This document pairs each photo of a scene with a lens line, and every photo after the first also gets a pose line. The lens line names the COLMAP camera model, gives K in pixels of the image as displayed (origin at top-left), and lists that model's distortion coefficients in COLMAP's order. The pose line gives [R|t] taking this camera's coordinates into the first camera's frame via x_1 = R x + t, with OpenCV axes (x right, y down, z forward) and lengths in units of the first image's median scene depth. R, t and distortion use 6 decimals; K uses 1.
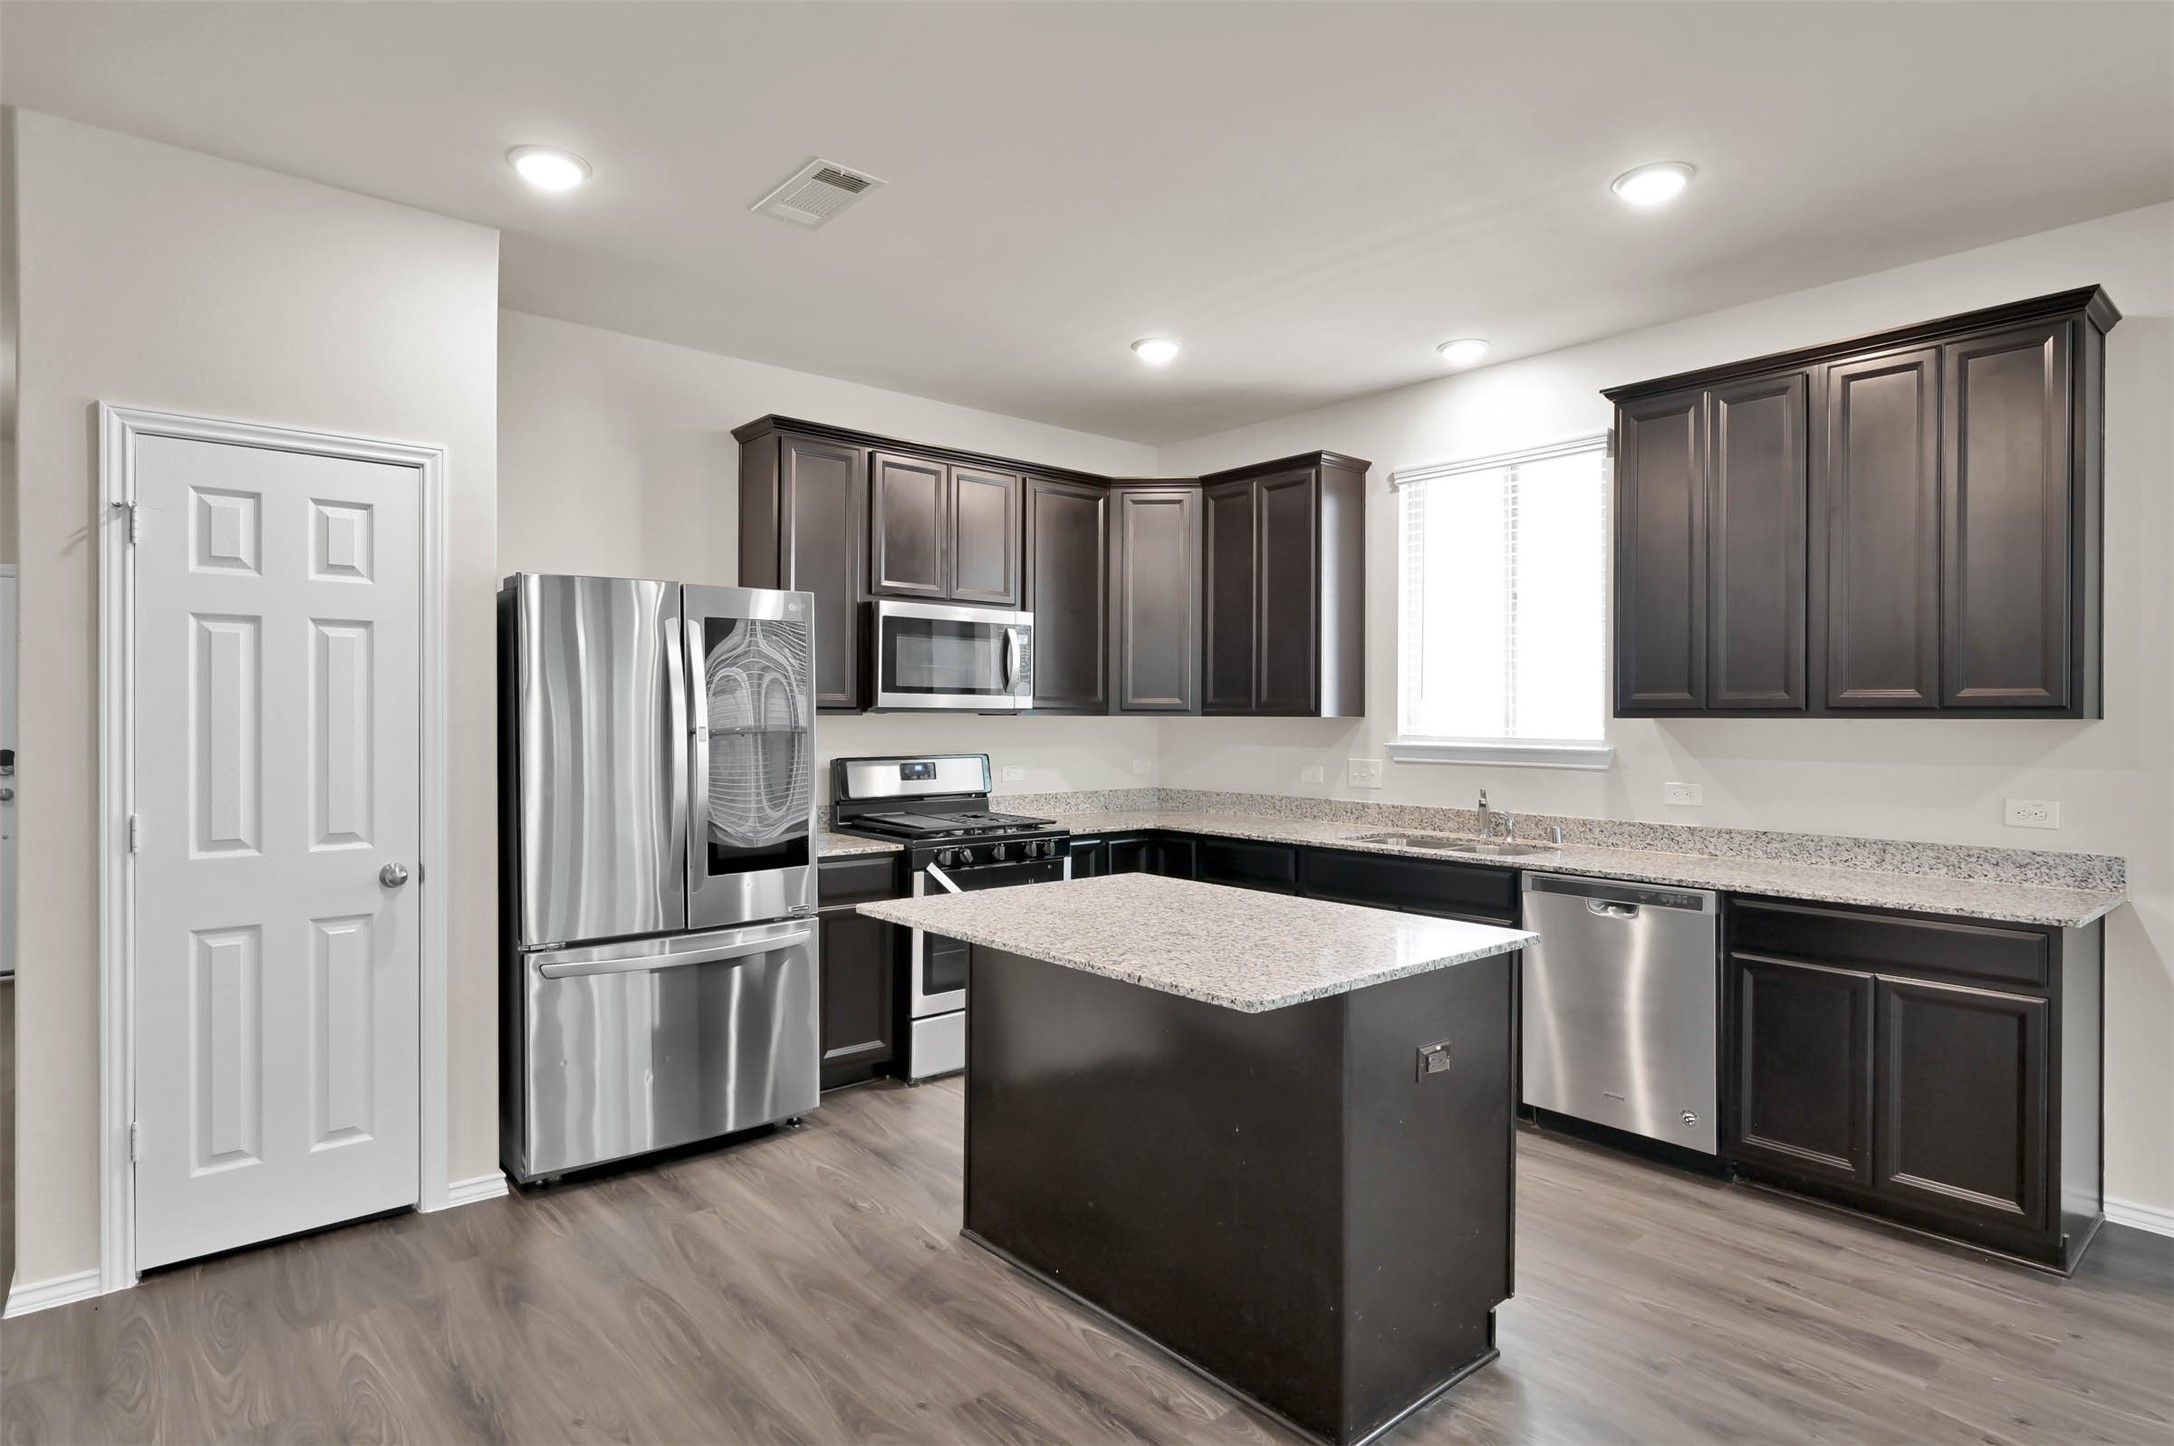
lens RADIAL K [[1143.5, 0, 1087.0], [0, 1143.5, 723.0], [0, 0, 1]] dist [0.001852, 0.000507]
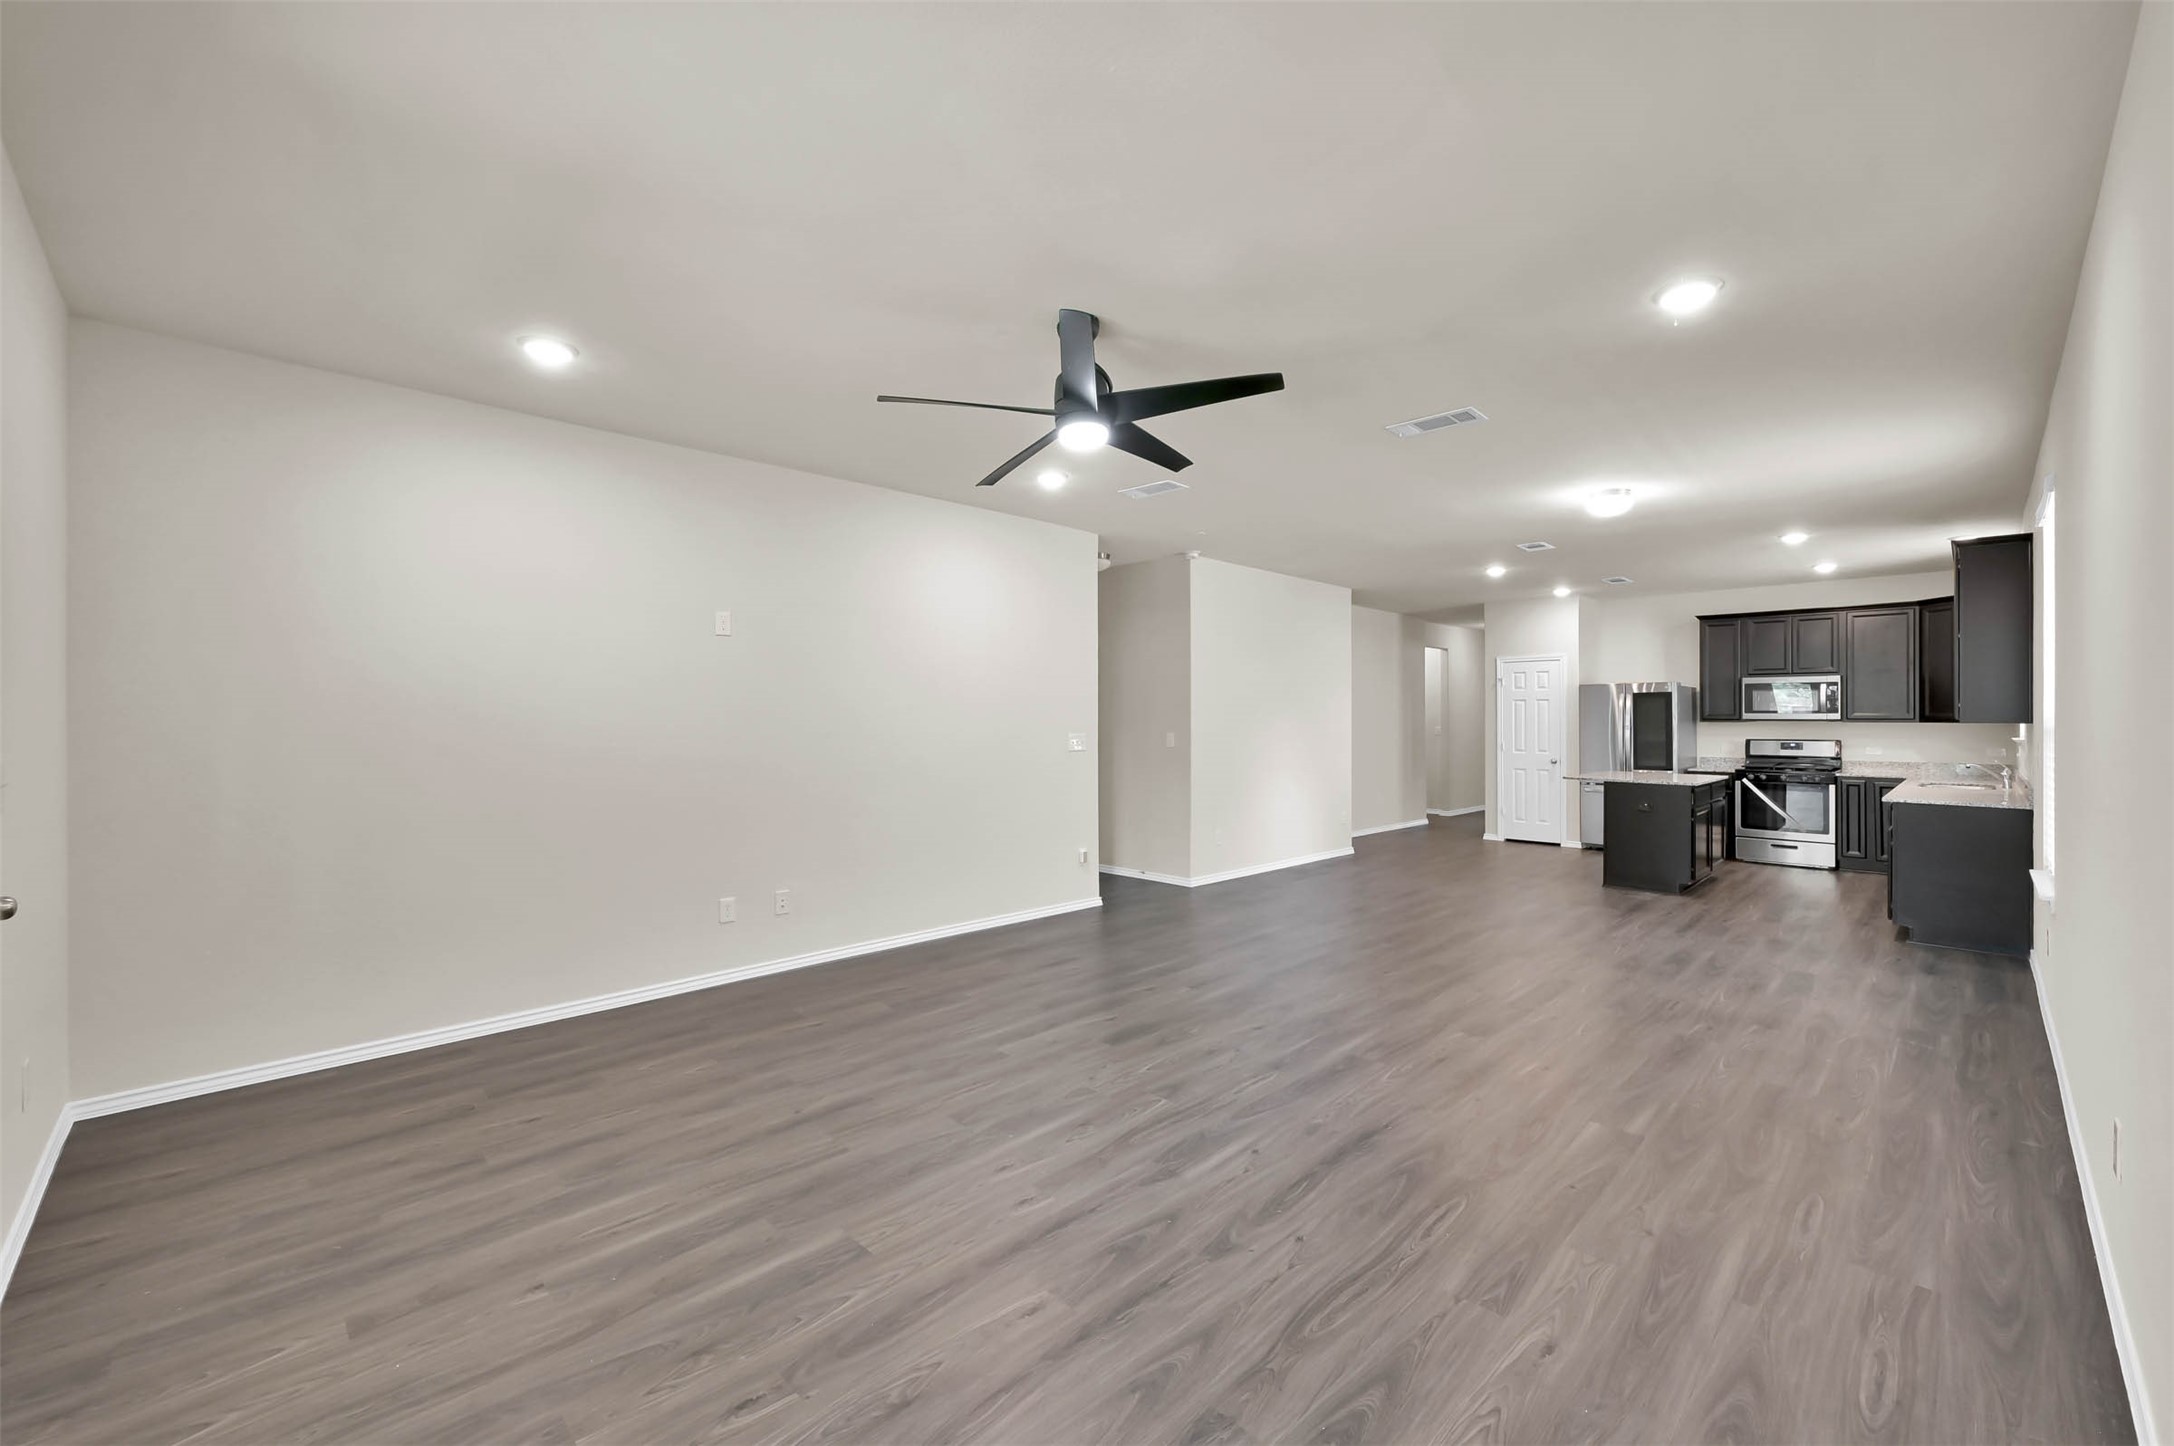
lens RADIAL K [[867.0, 0, 1087.0], [0, 867.0, 723.0], [0, 0, 1]] dist [-0.001366, -0.000293]
pose [[0.066018, 0.001994, -0.997816, 1.627436], [-0.008932, 0.999959, 0.001408, 0.005500], [0.997778, 0.008820, 0.066034, -0.595127]]
